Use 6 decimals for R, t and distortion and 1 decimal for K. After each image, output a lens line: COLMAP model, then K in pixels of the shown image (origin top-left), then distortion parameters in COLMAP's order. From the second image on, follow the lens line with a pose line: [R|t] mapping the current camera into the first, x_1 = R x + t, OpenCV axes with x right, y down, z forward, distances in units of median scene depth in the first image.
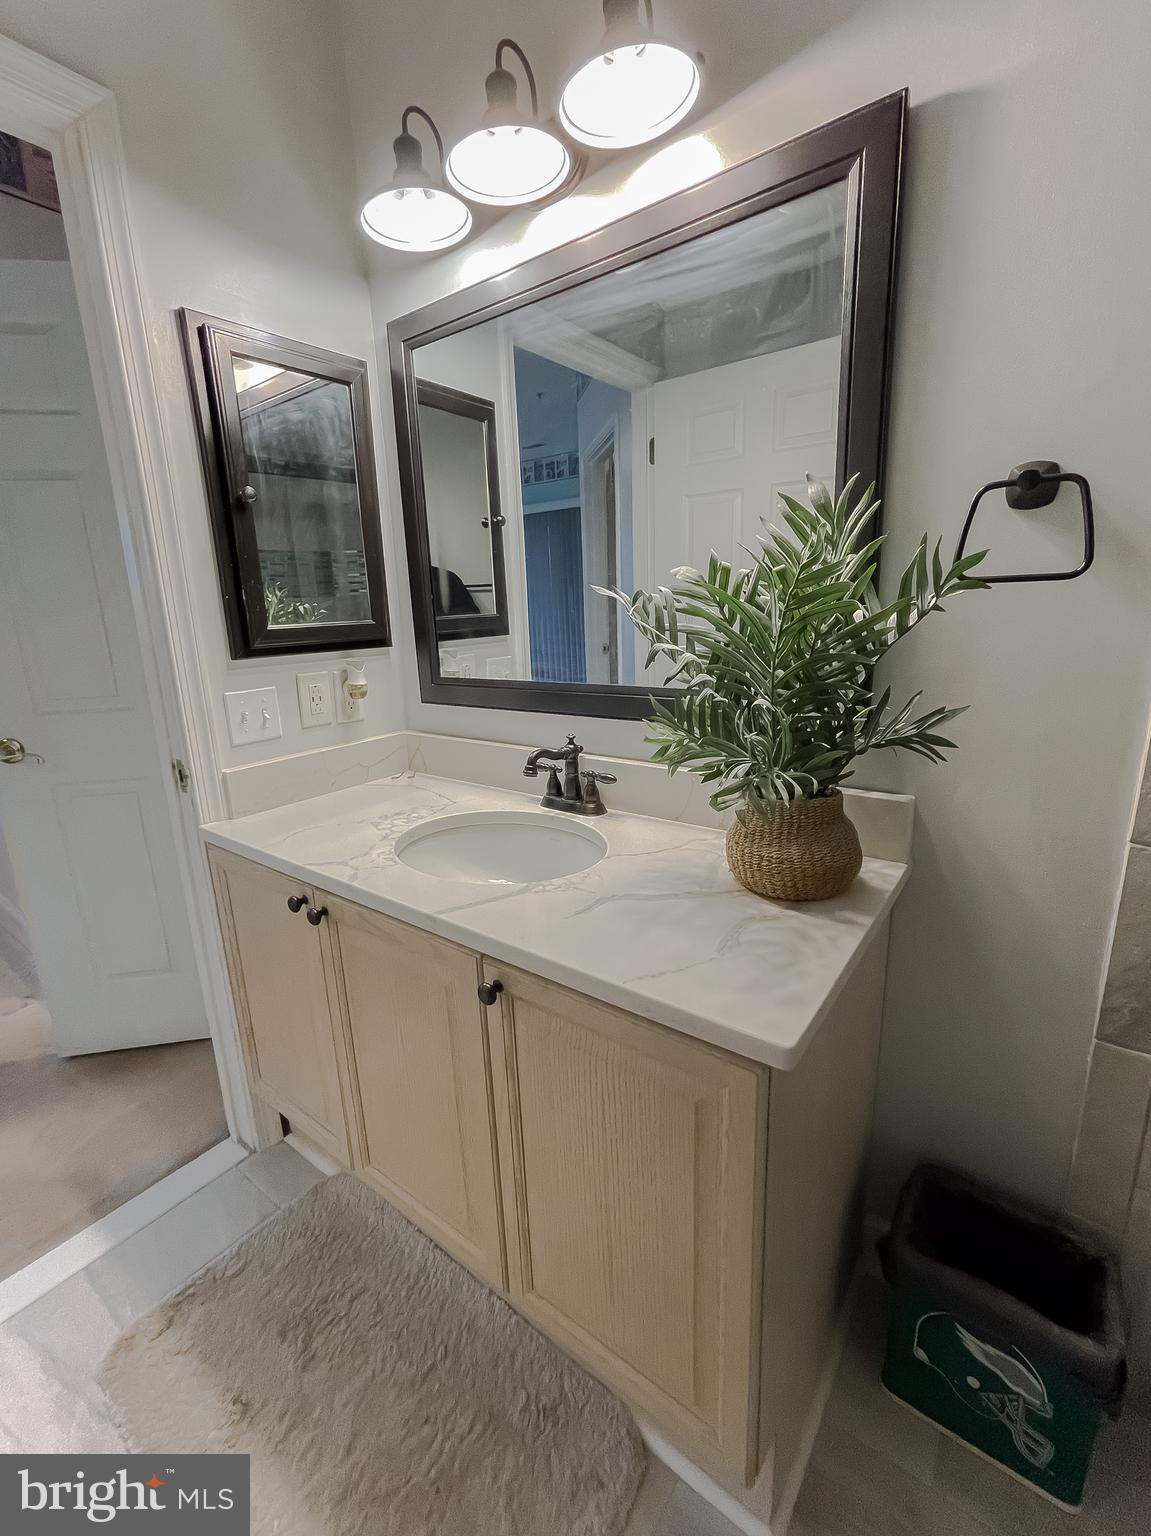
lens RADIAL K [[635.1, 0, 577.9], [0, 635.1, 763.2], [0, 0, 1]] dist [-0.002213, -0.000271]
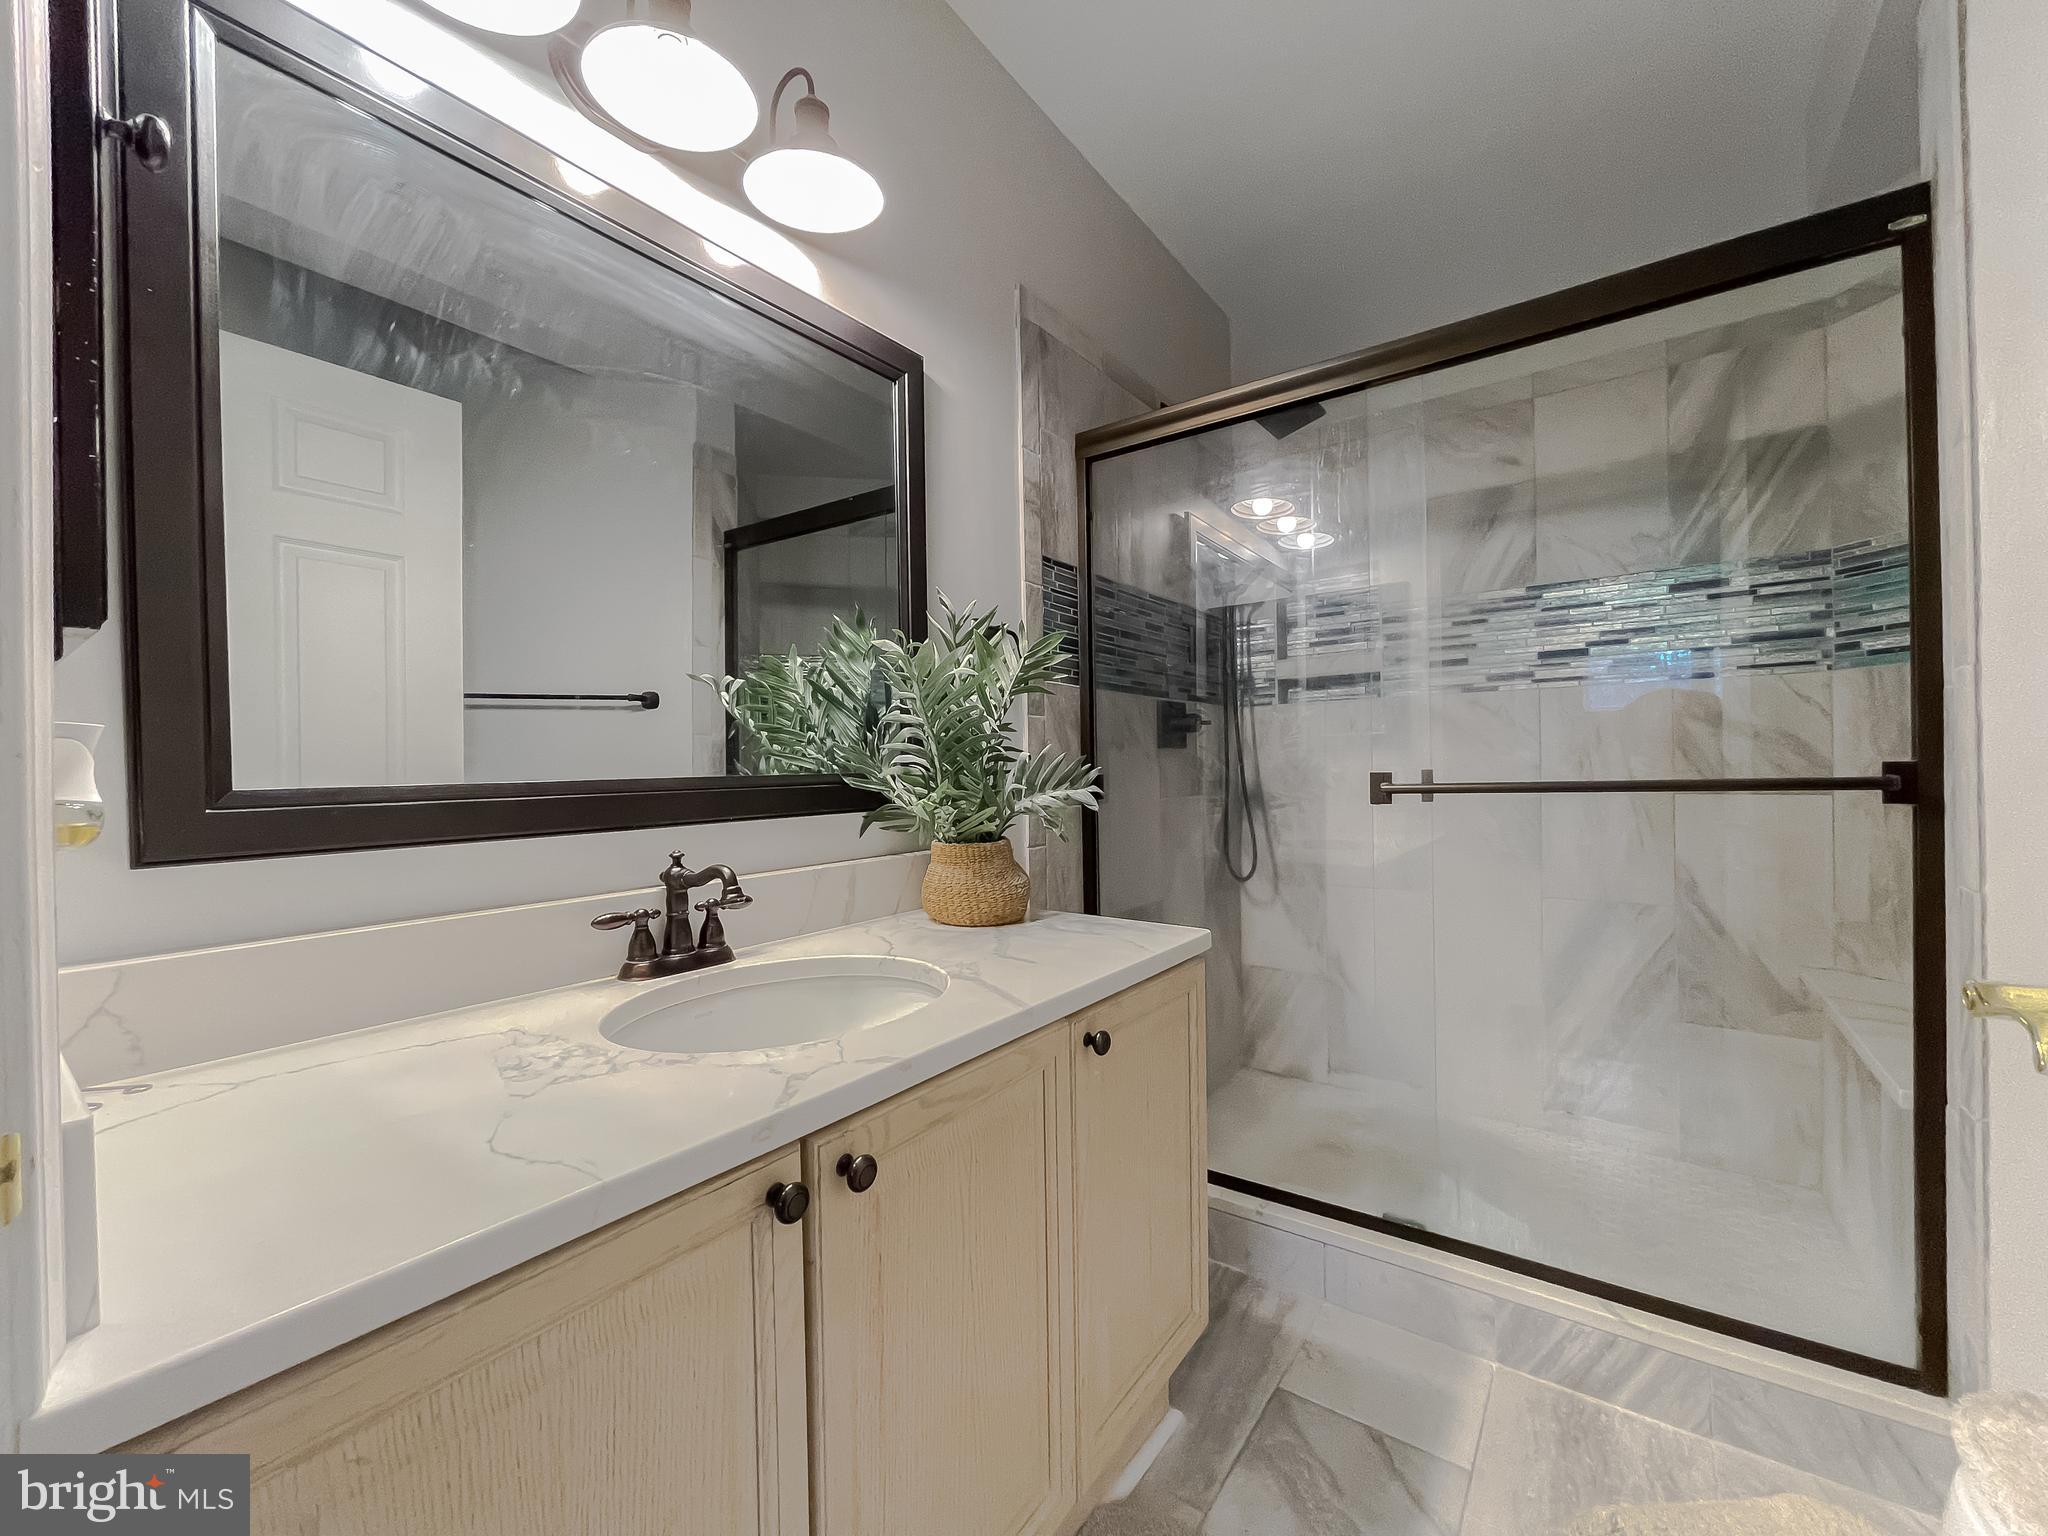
lens RADIAL K [[846.8, 0, 1024.2], [0, 846.8, 768.9], [0, 0, 1]] dist [-0.002213, -0.000271]
pose [[-0.017604, 0.033117, 0.999296, -0.973461], [0.245849, 0.968910, -0.027779, -0.016605], [-0.969148, 0.245187, -0.025198, 0.719241]]
